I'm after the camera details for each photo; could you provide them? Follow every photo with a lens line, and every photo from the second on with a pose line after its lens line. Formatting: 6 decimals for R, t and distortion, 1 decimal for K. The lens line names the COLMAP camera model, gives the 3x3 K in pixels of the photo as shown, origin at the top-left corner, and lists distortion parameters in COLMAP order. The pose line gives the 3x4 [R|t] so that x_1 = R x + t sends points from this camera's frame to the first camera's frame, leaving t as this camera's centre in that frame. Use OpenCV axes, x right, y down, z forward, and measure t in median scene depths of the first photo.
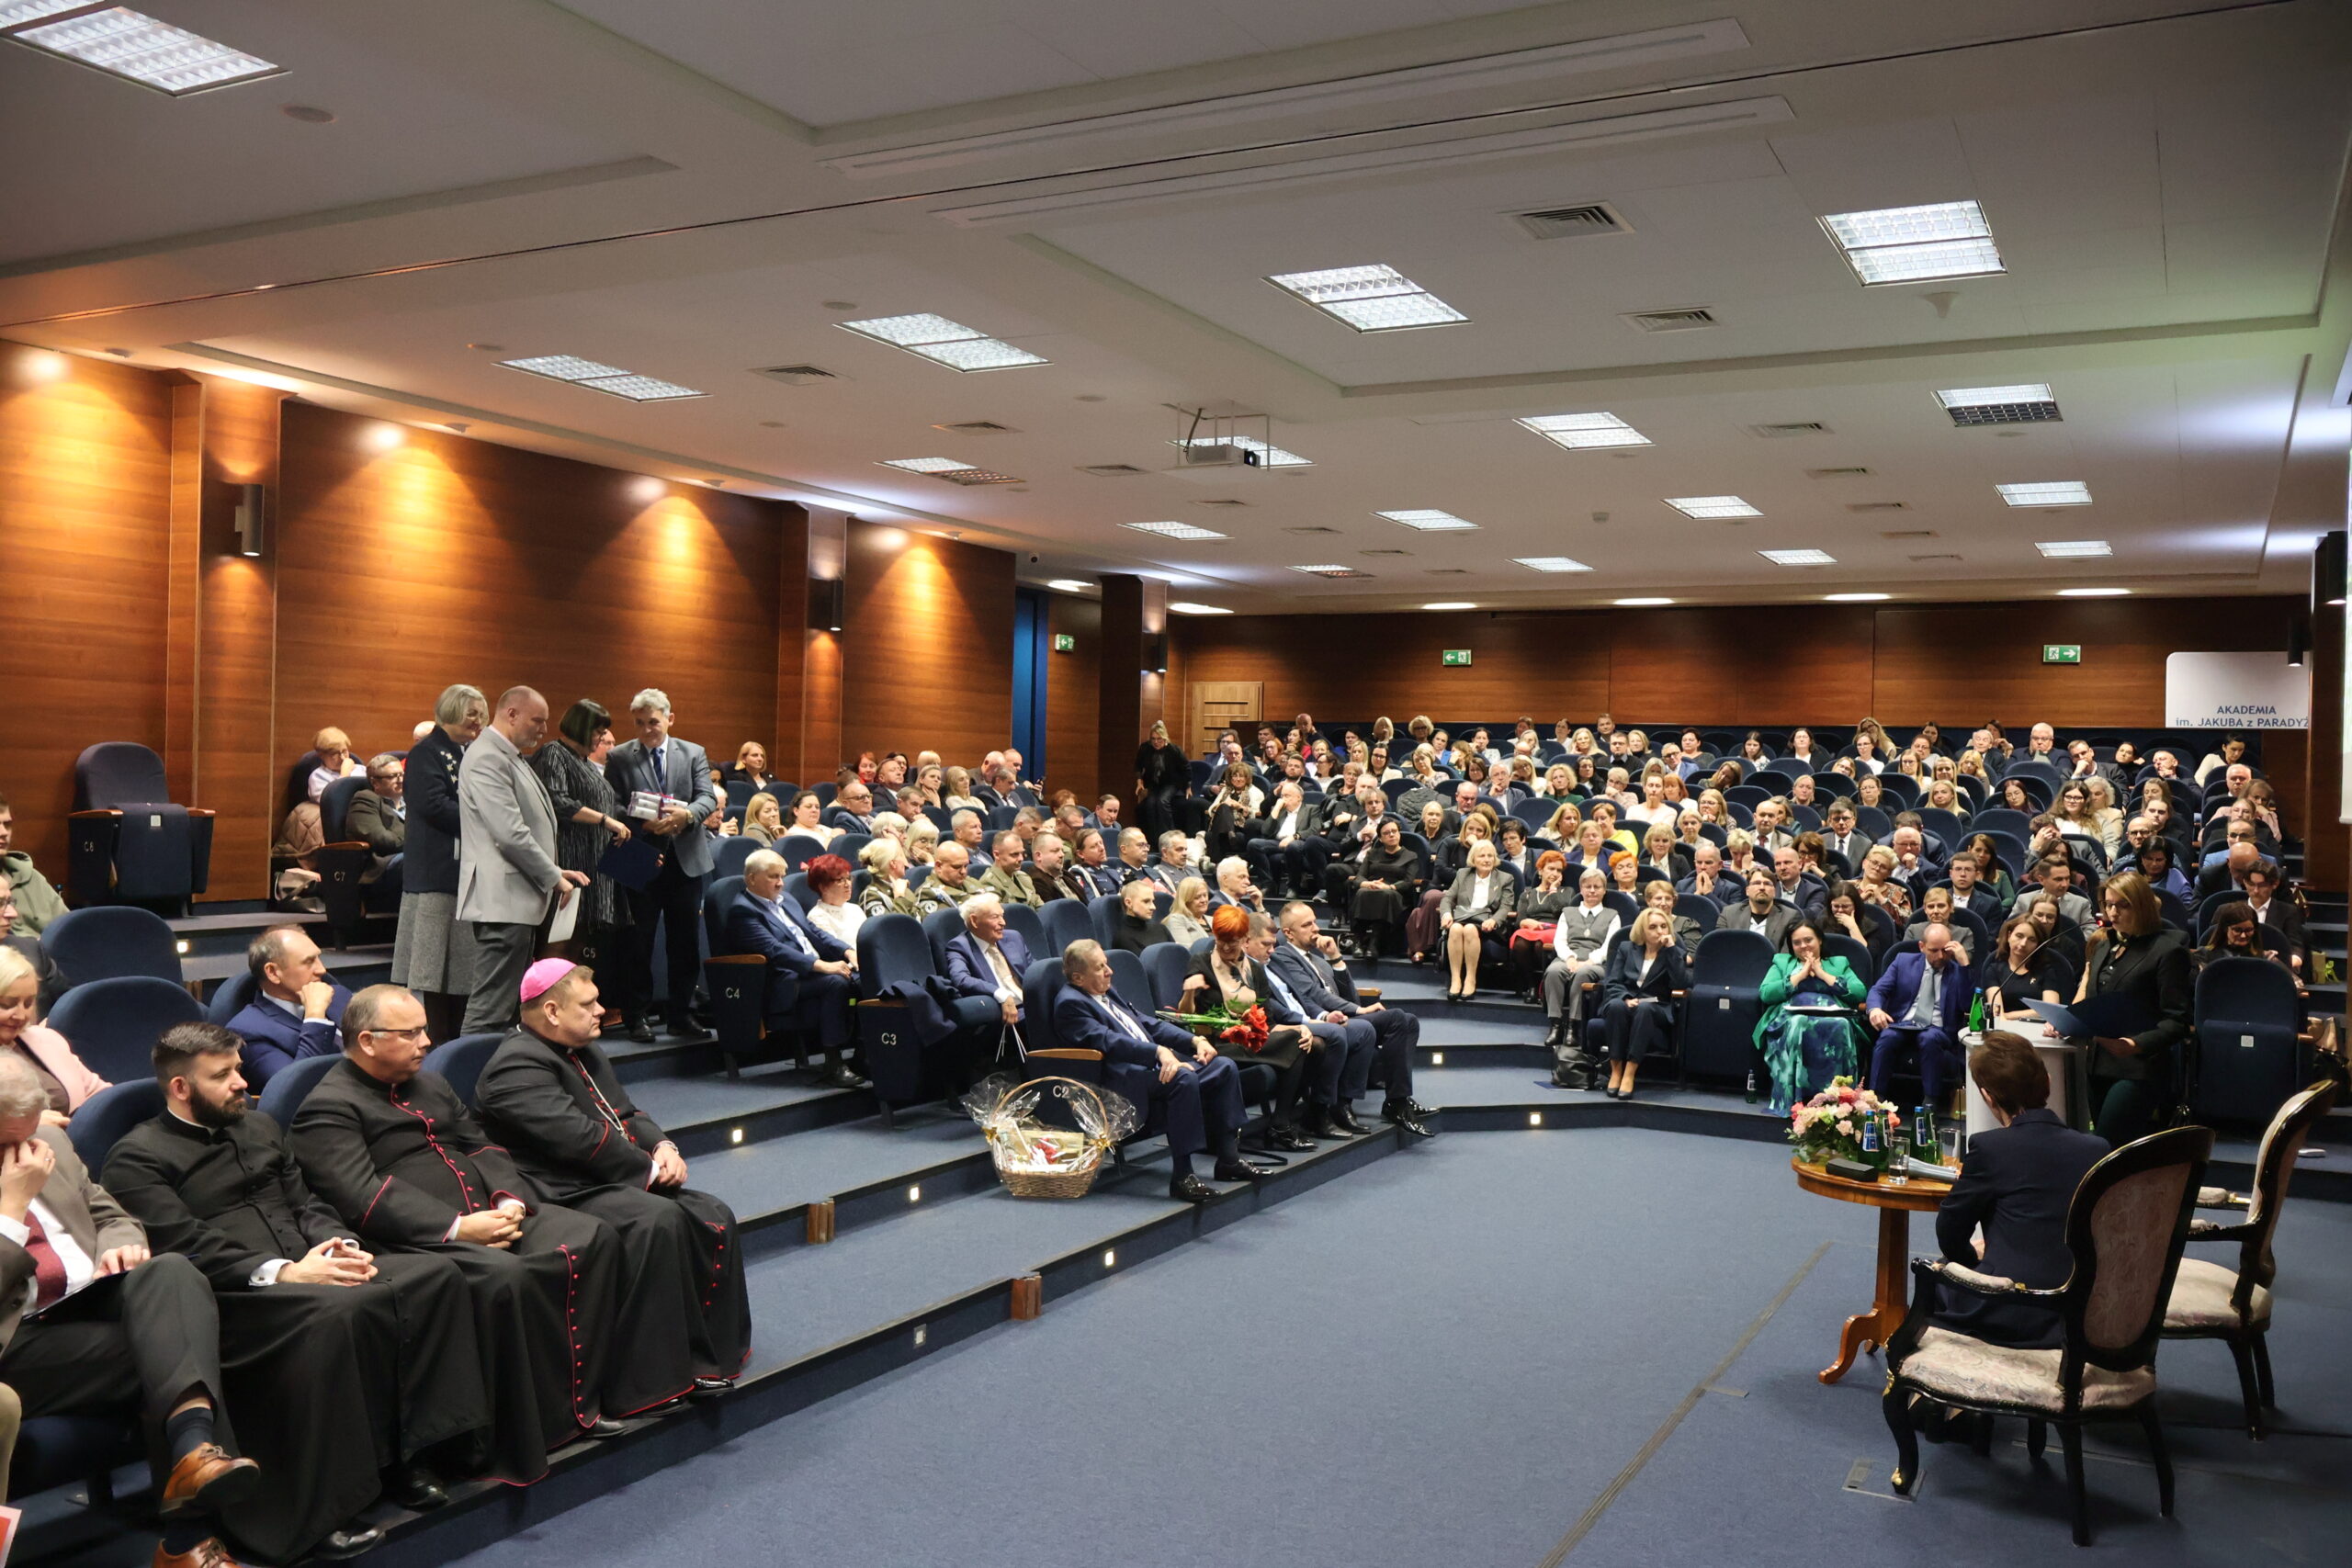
lens RADIAL K [[1963.7, 0, 1152.4], [0, 1963.7, 780.1], [0, 0, 1]] dist [-0.005081, 0.004381]
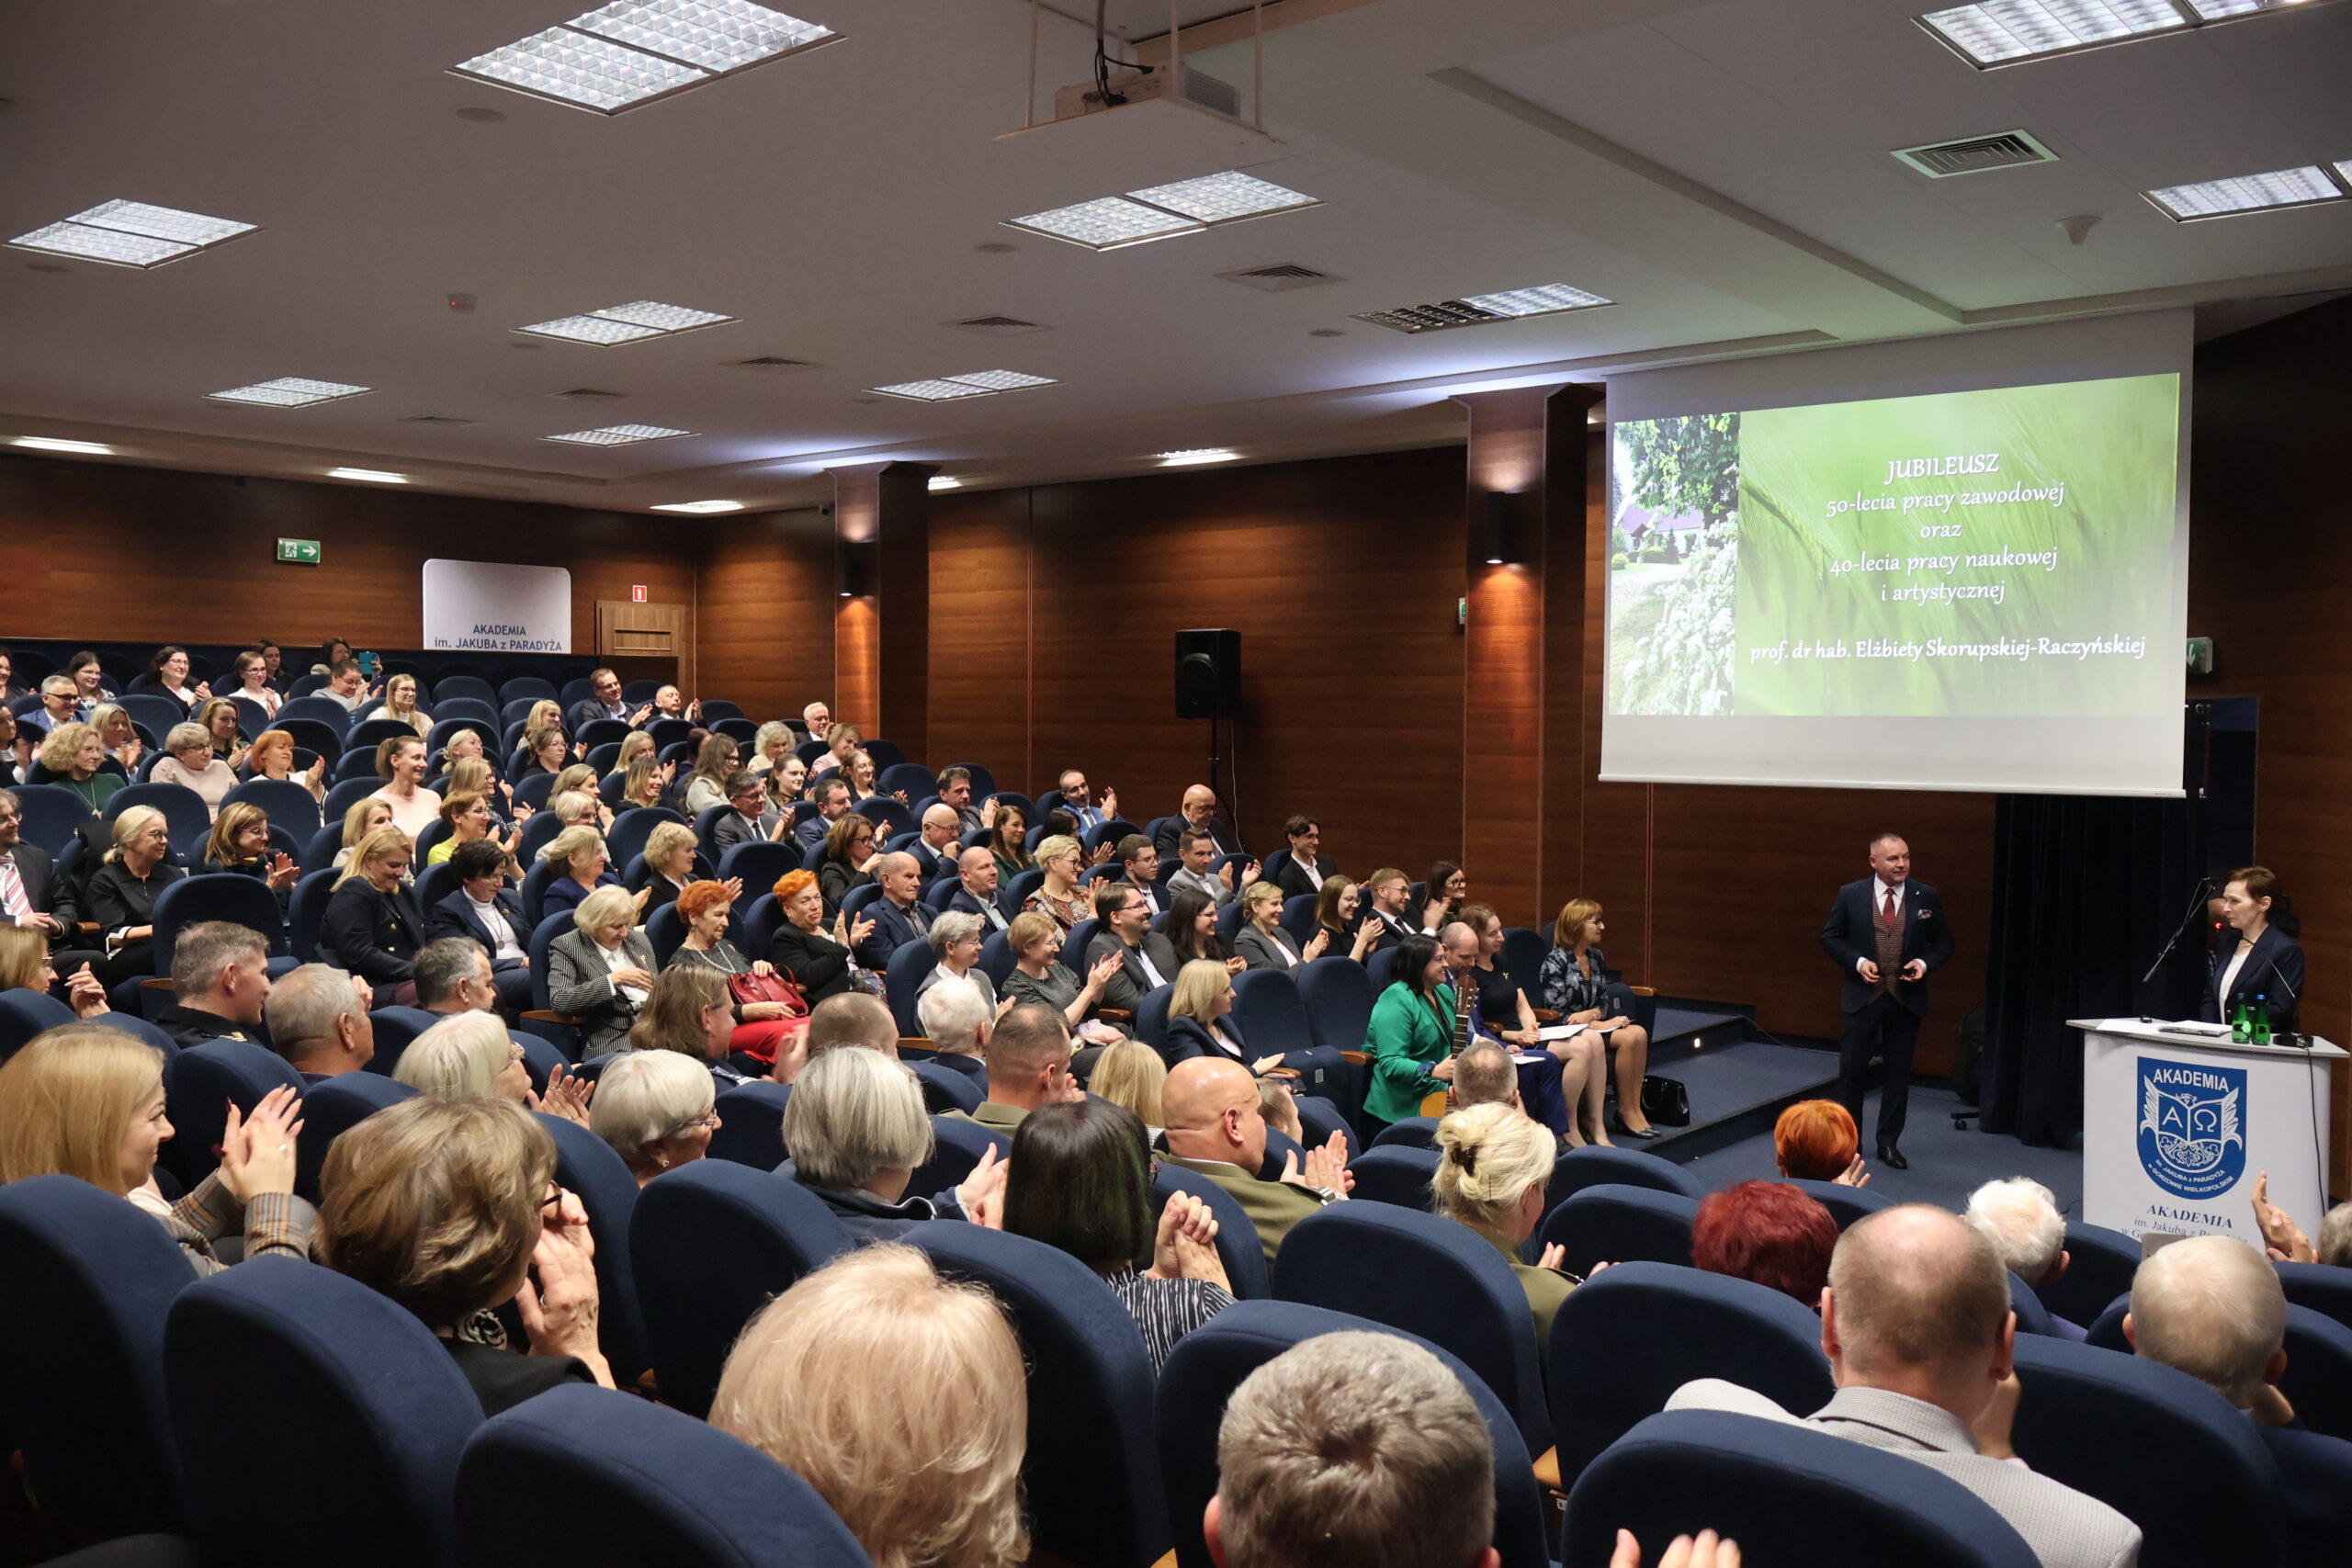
lens RADIAL K [[1963.7, 0, 1154.7], [0, 1963.7, 784.5], [0, 0, 1]] dist [-0.005081, 0.004381]
pose [[0.211063, -0.059810, 0.975641, -0.403226], [-0.000397, 0.998121, 0.061274, -0.034566], [-0.977472, -0.013320, 0.210643, 0.882598]]
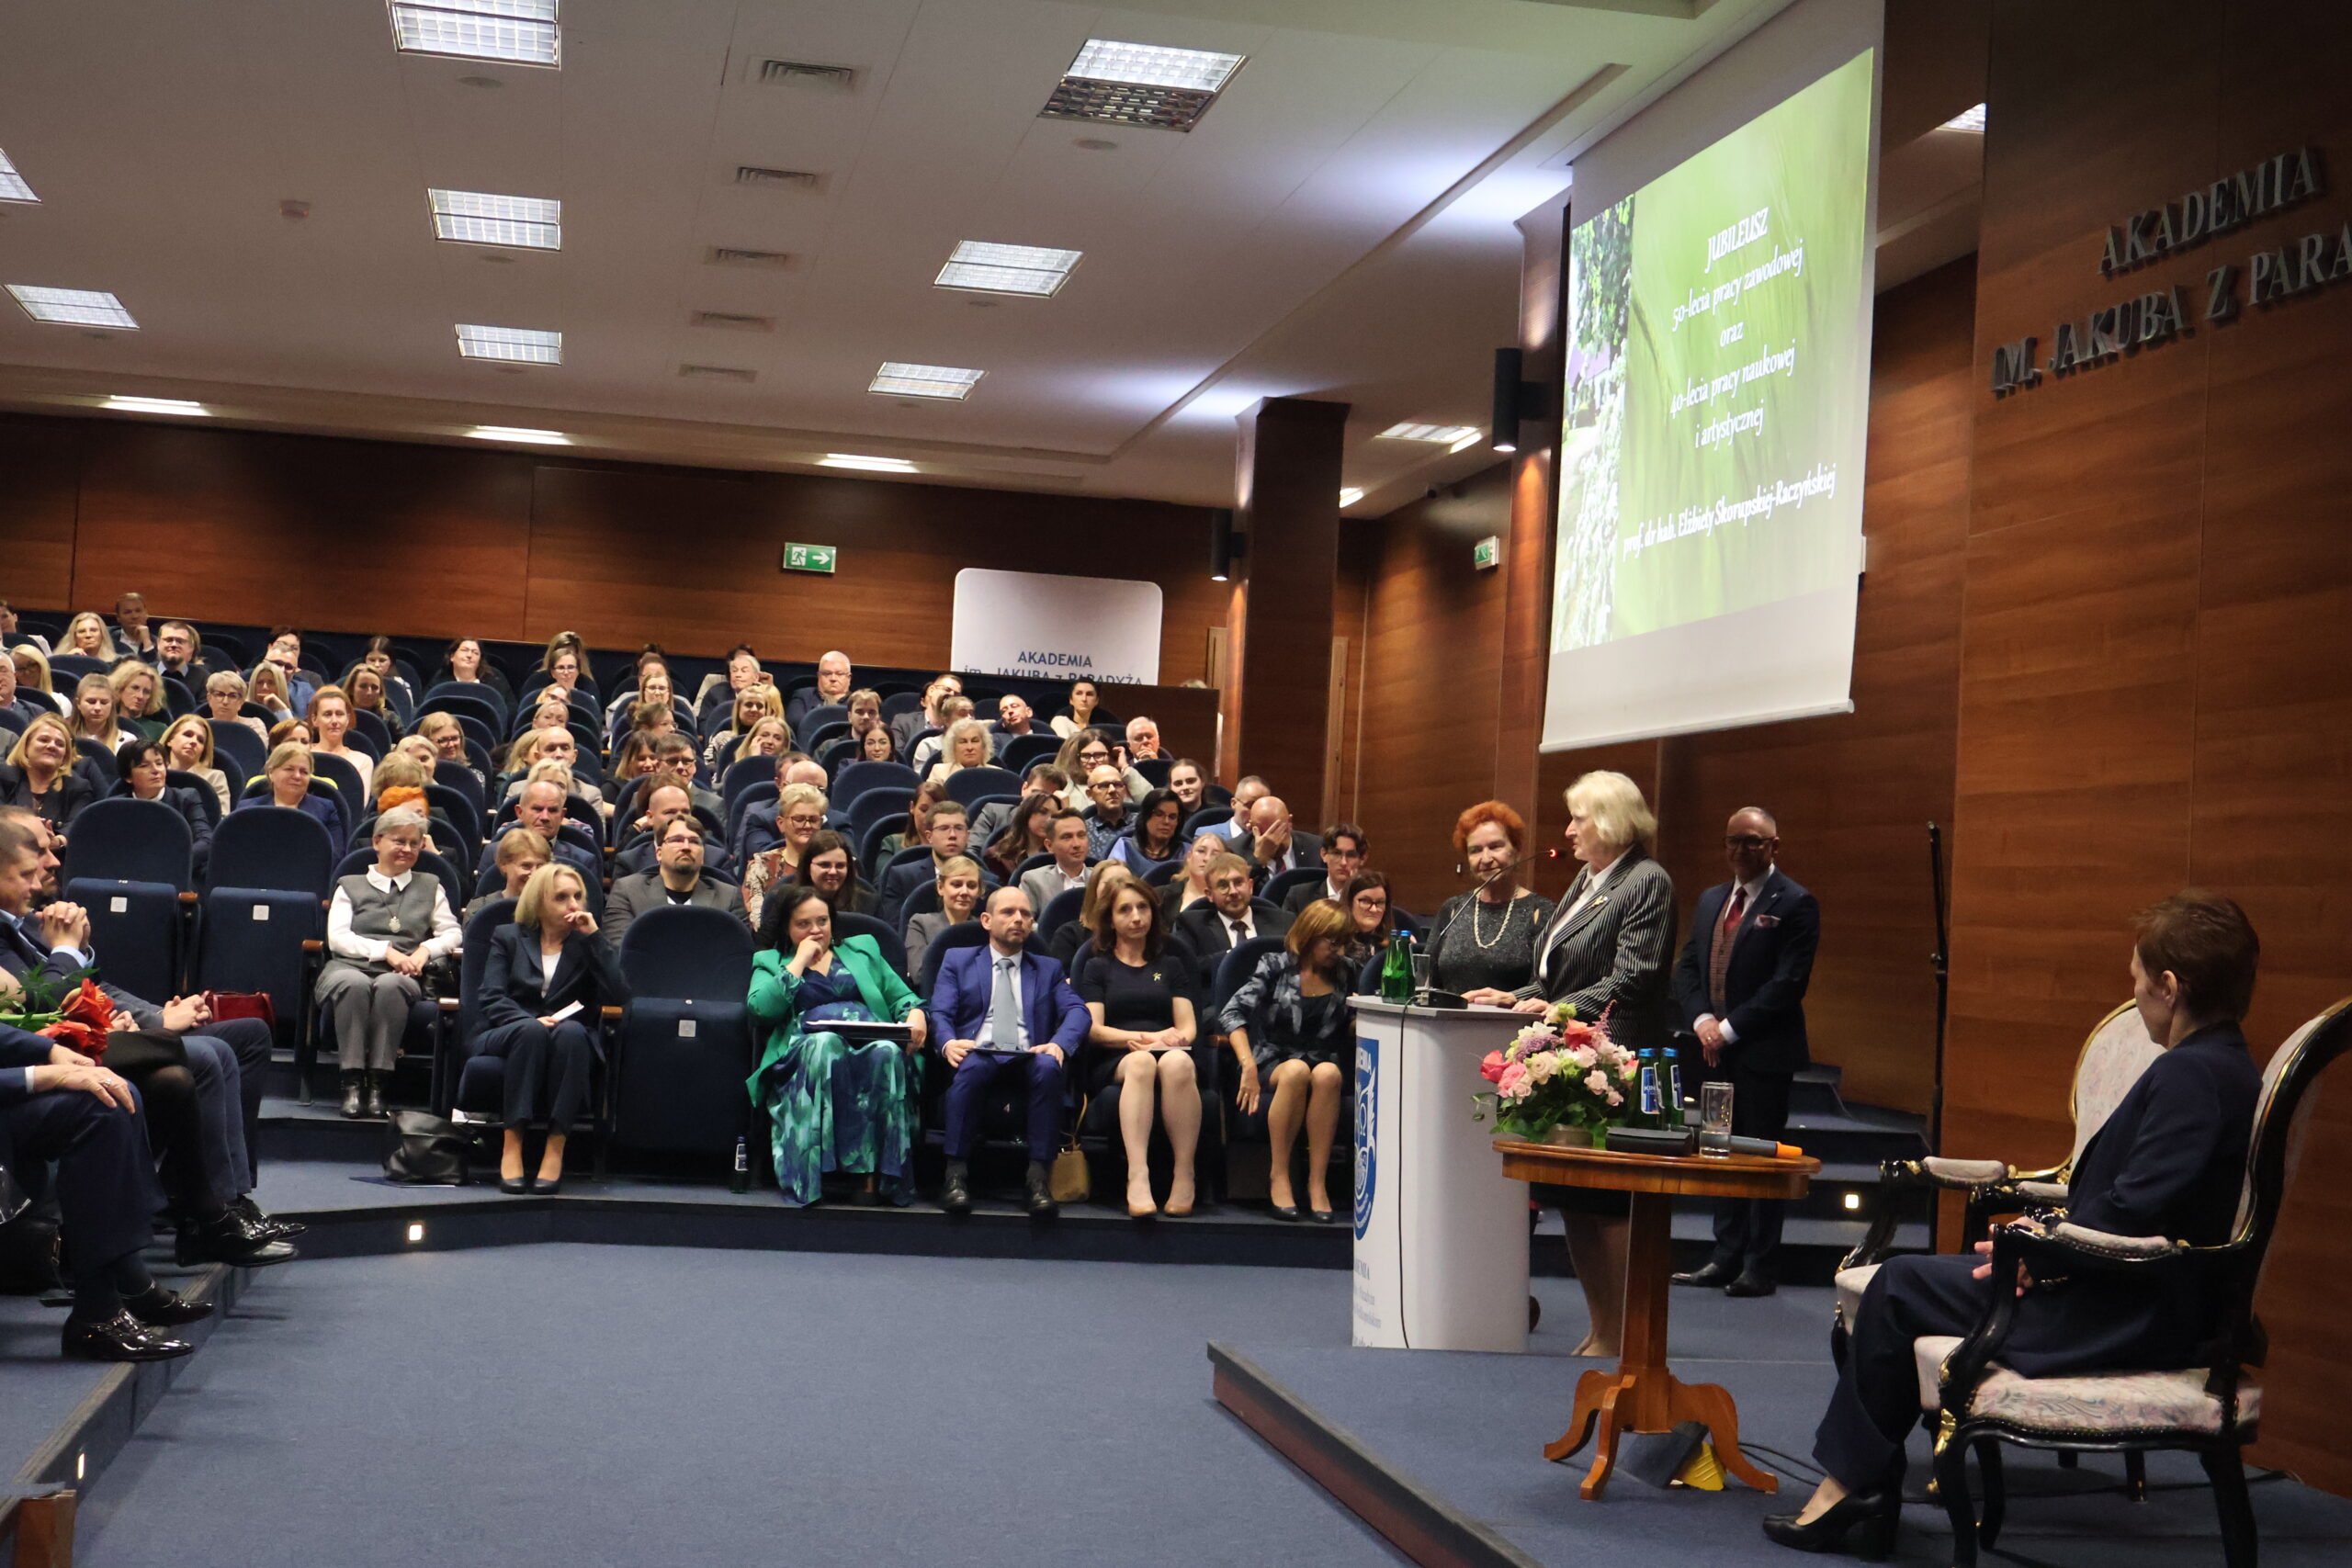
lens RADIAL K [[3248.8, 0, 1172.6], [0, 3248.8, 783.3], [0, 0, 1]] dist [0.023555, 0.000000]
pose [[0.777973, 0.044407, 0.626727, -0.200242], [-0.036158, 0.999010, -0.025901, 0.059289], [-0.627257, -0.002511, 0.778808, 0.151459]]
